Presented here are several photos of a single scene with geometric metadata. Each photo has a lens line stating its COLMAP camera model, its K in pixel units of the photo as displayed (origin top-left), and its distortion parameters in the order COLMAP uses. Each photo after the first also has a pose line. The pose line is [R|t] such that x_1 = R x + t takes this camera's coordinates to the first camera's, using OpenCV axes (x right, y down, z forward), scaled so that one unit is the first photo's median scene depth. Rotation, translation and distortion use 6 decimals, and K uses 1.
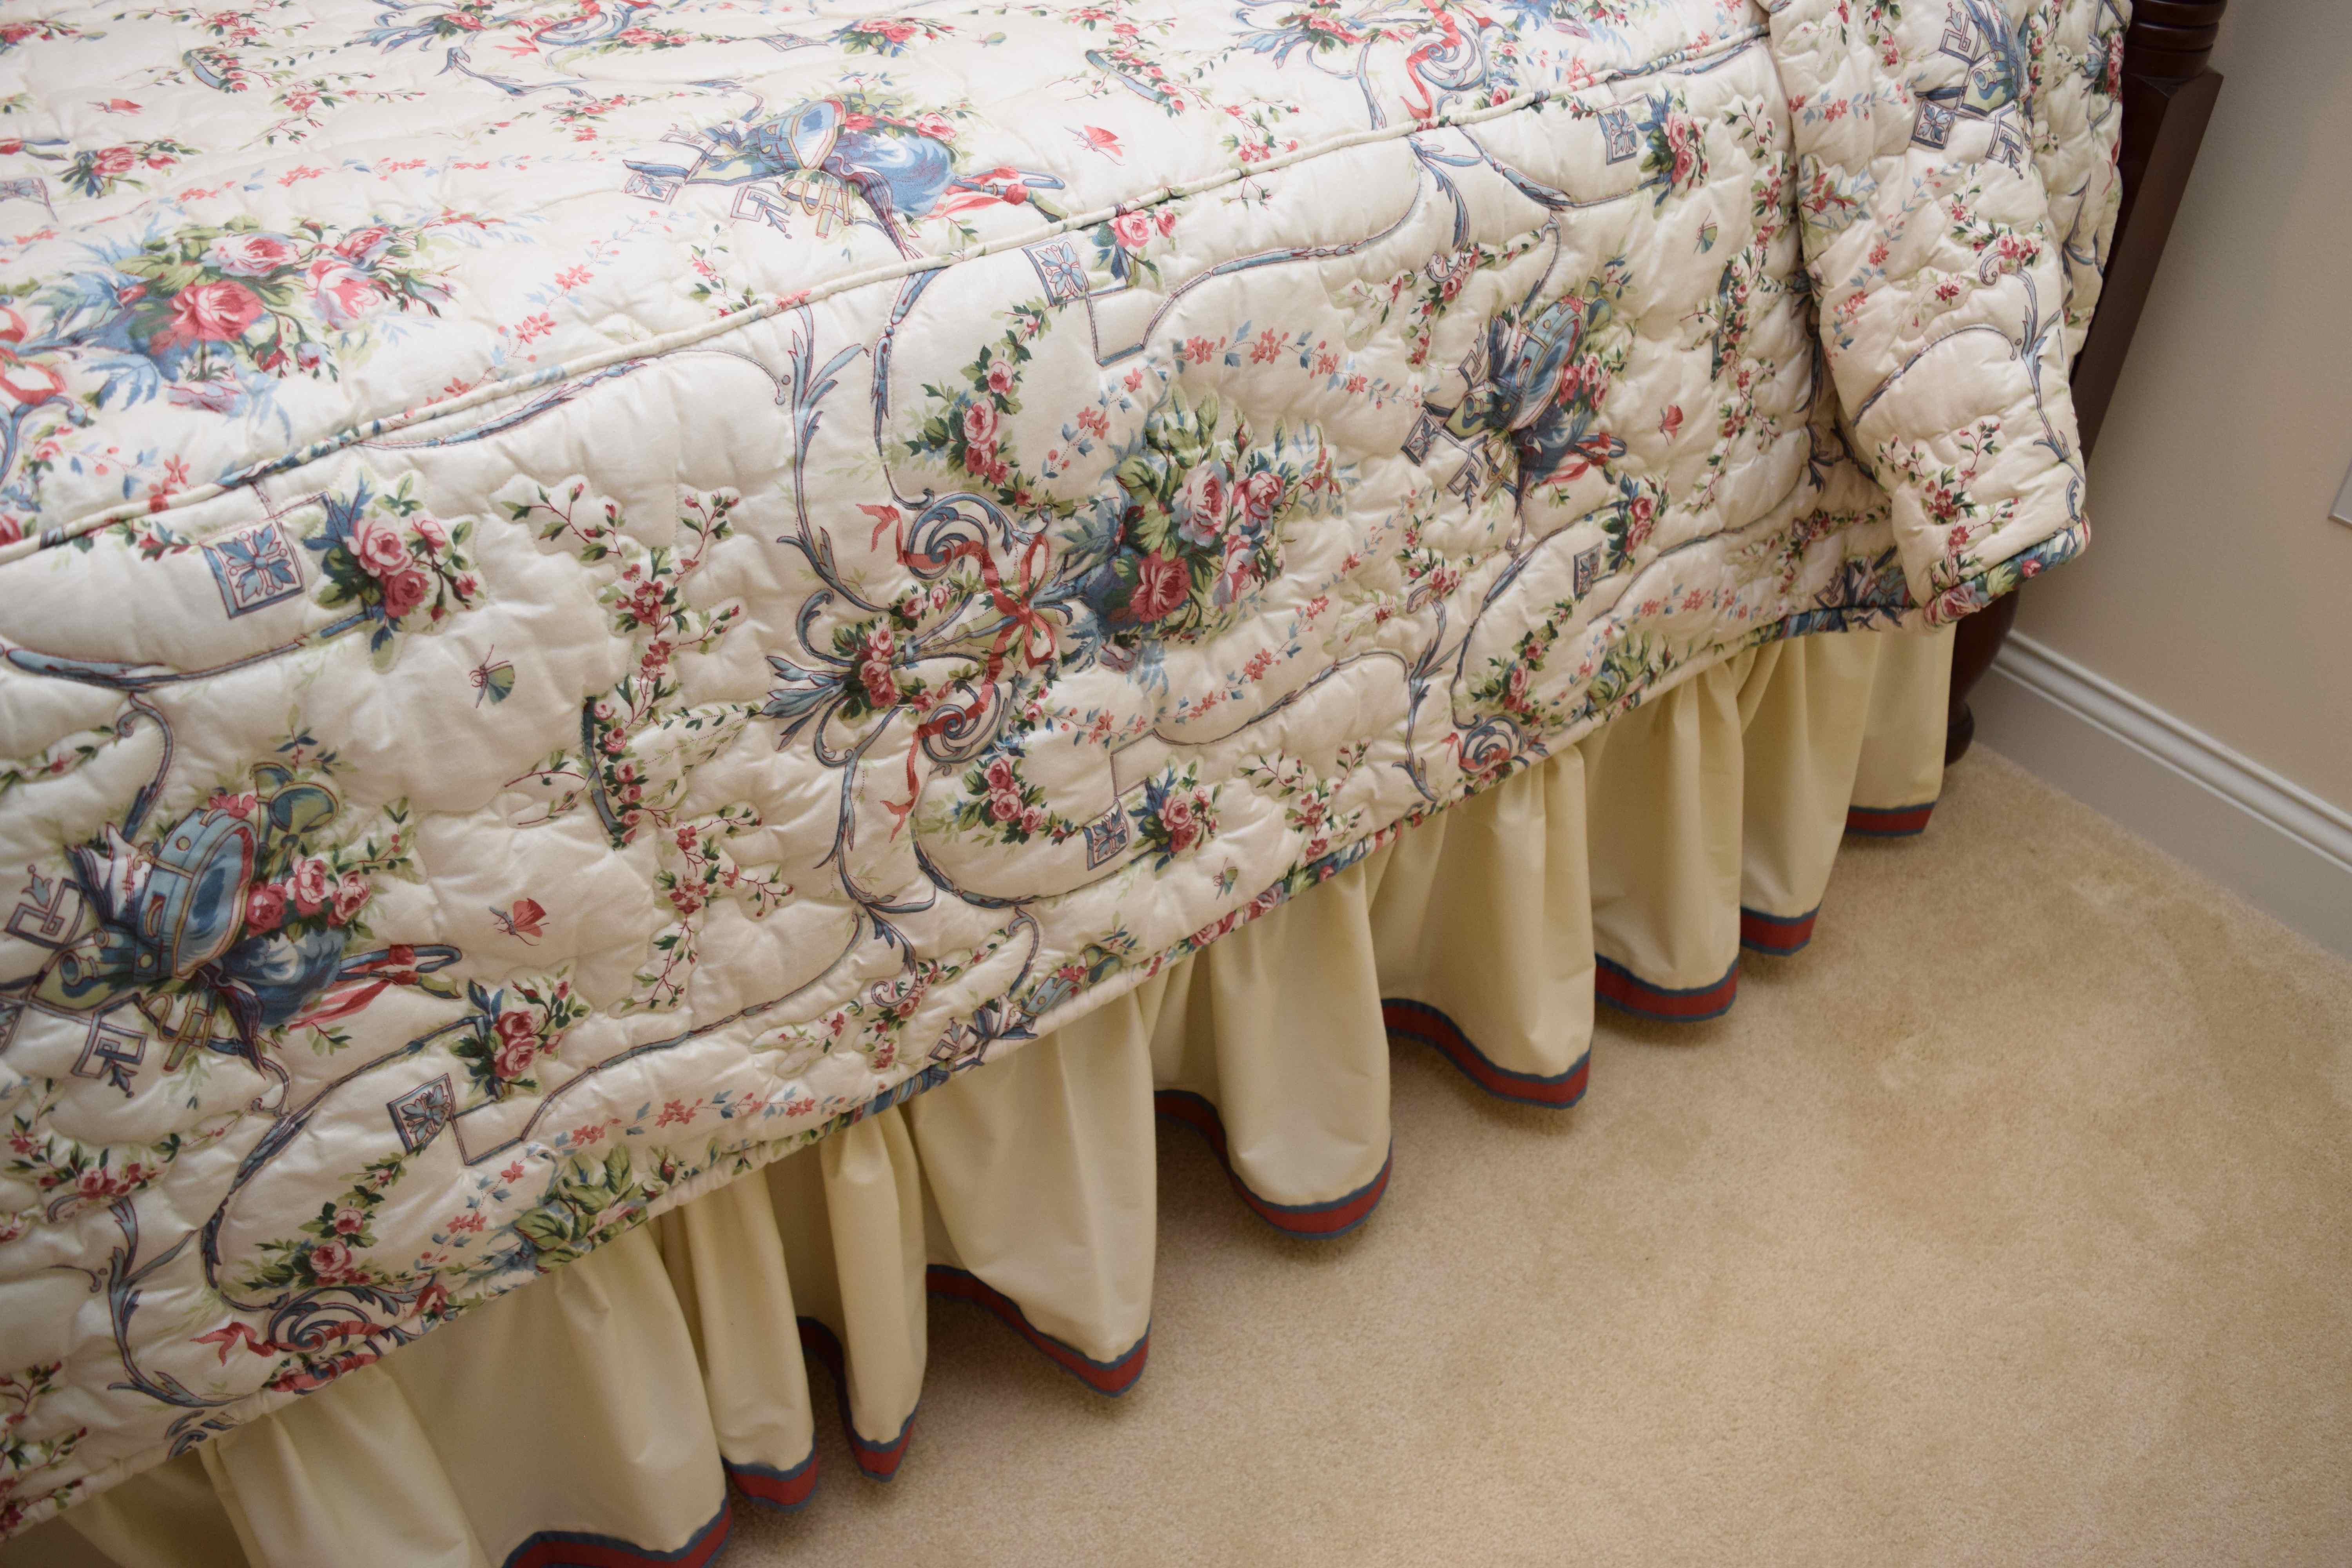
lens RADIAL K [[1816.8, 0, 1176.0], [0, 1816.8, 784.0], [0, 0, 1]] dist [-0.090802, 0.009001]
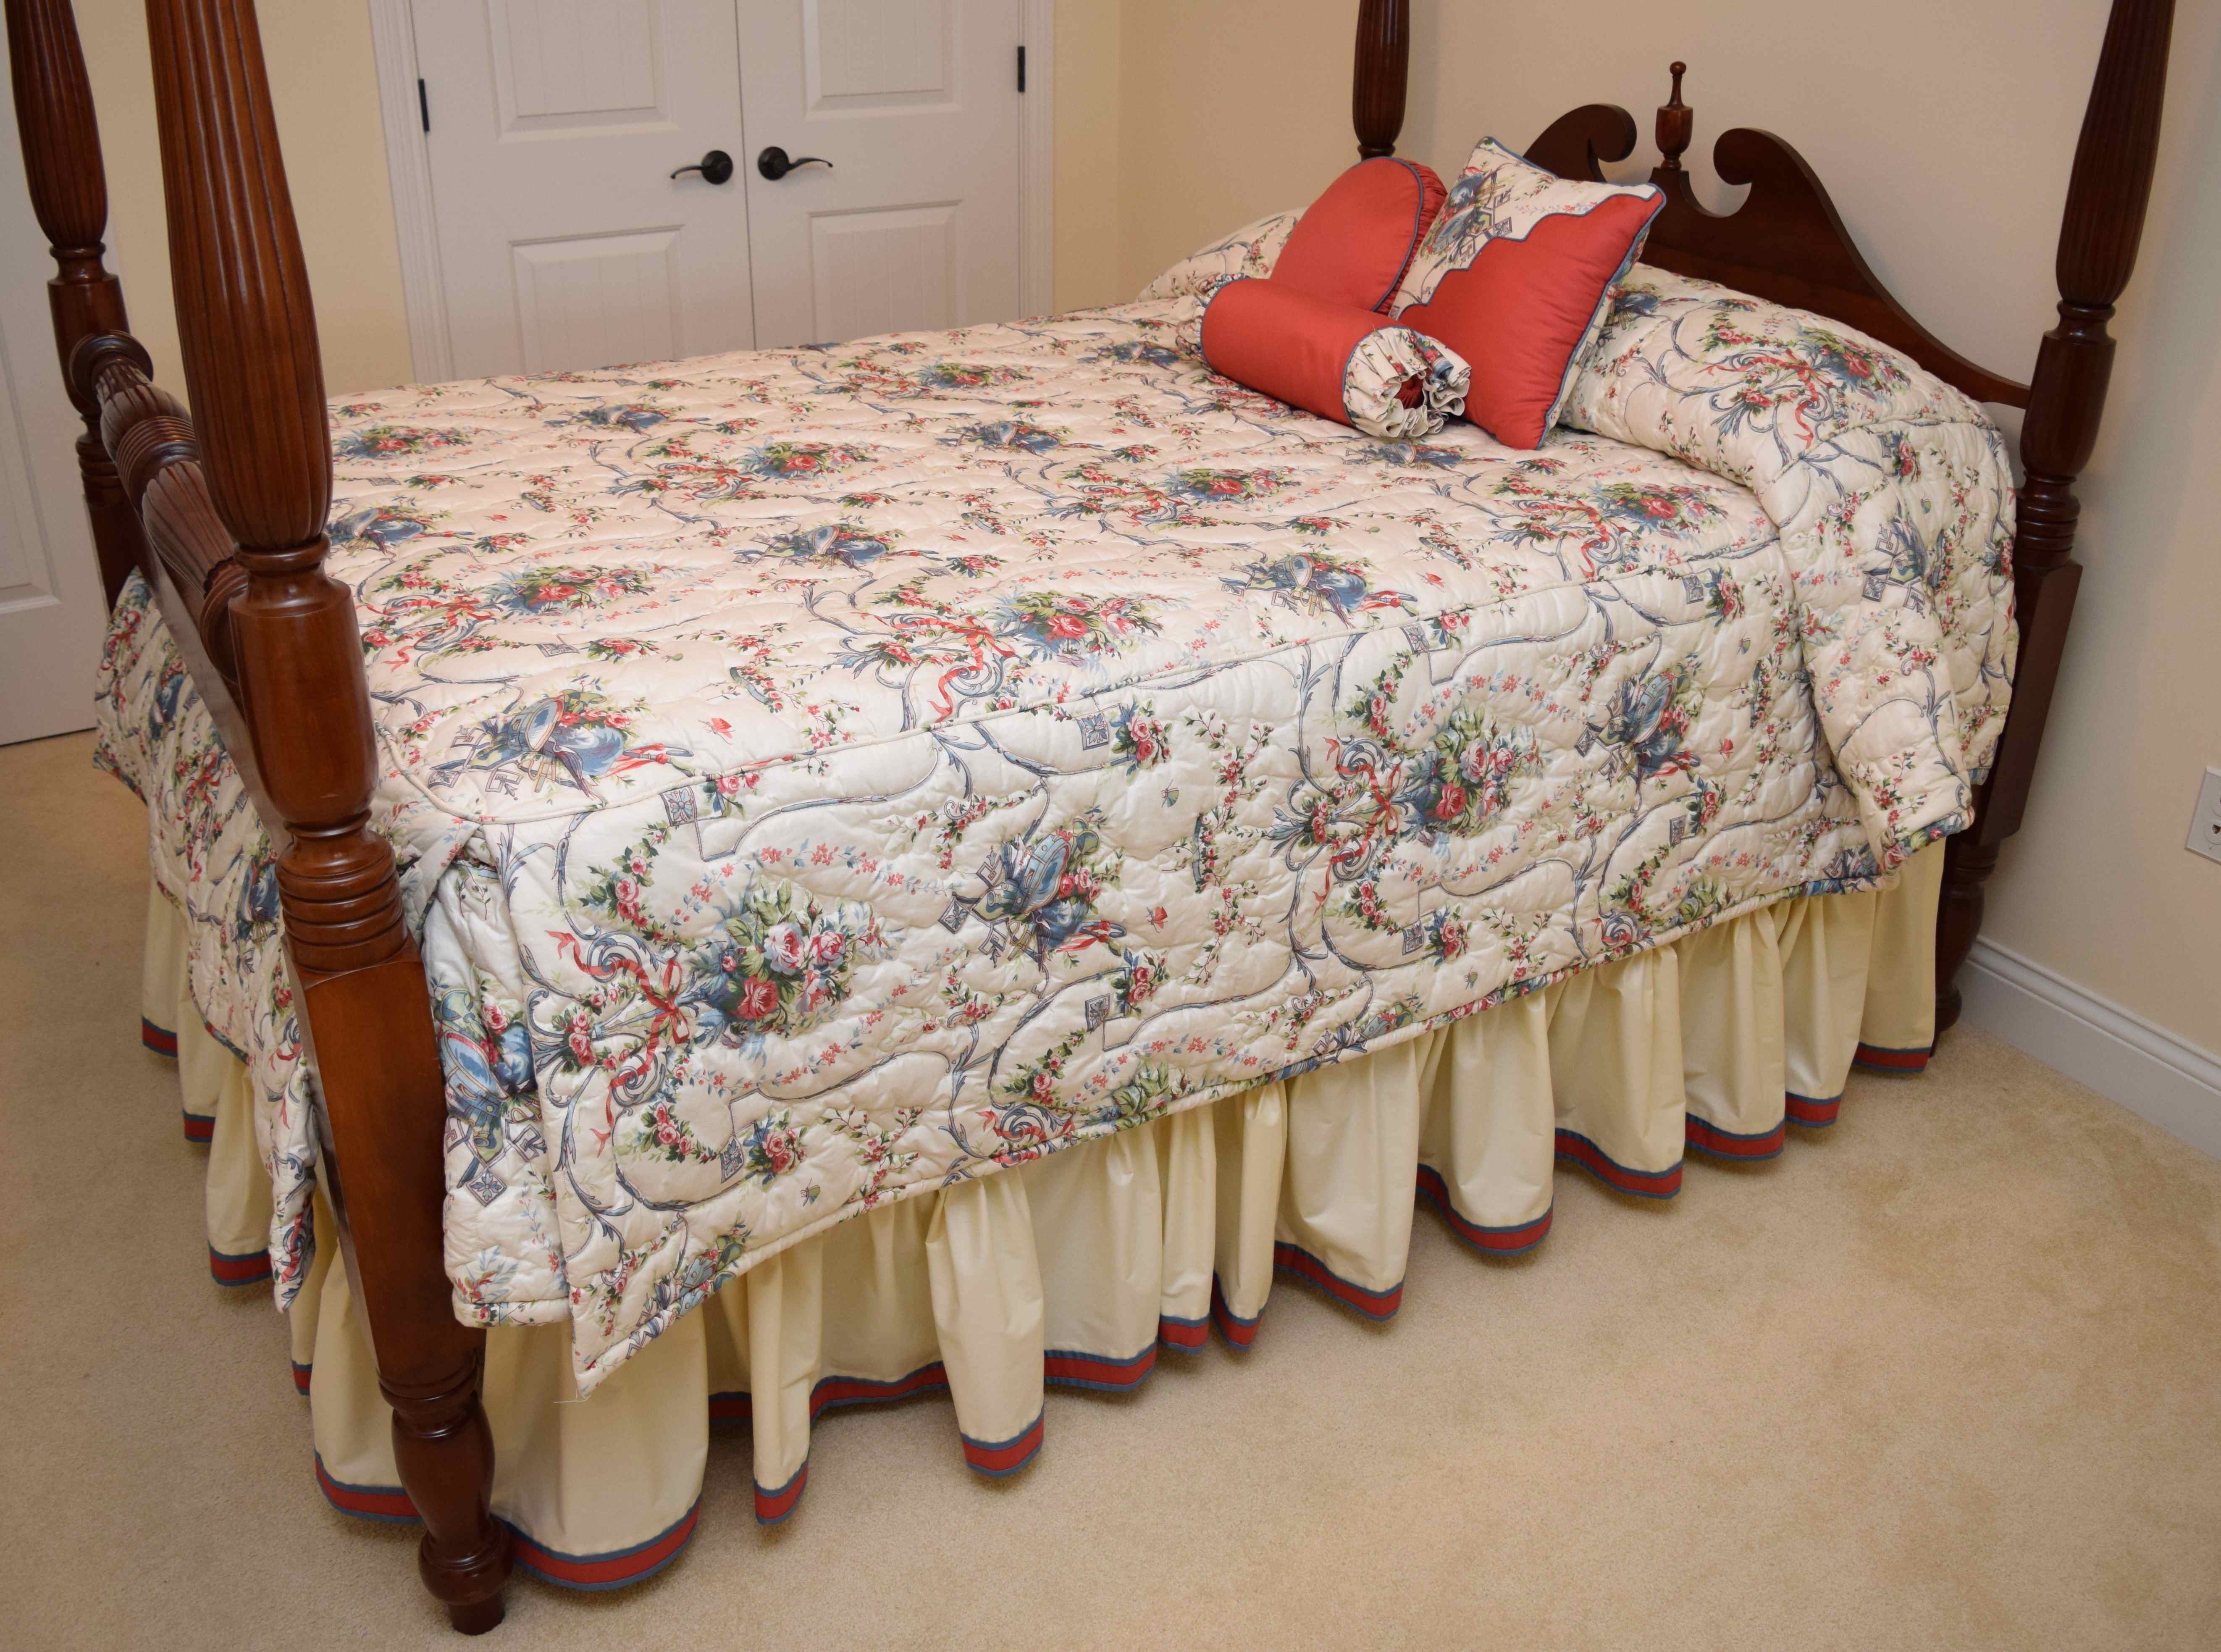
lens RADIAL K [[1907.5, 0, 1110.5], [0, 1907.5, 826.0], [0, 0, 1]] dist [-0.088201, -0.000991]
pose [[0.994757, 0.046998, -0.090827, -0.168915], [-0.066489, 0.972034, -0.225232, 0.364806], [0.077702, 0.230091, 0.970062, -0.911268]]
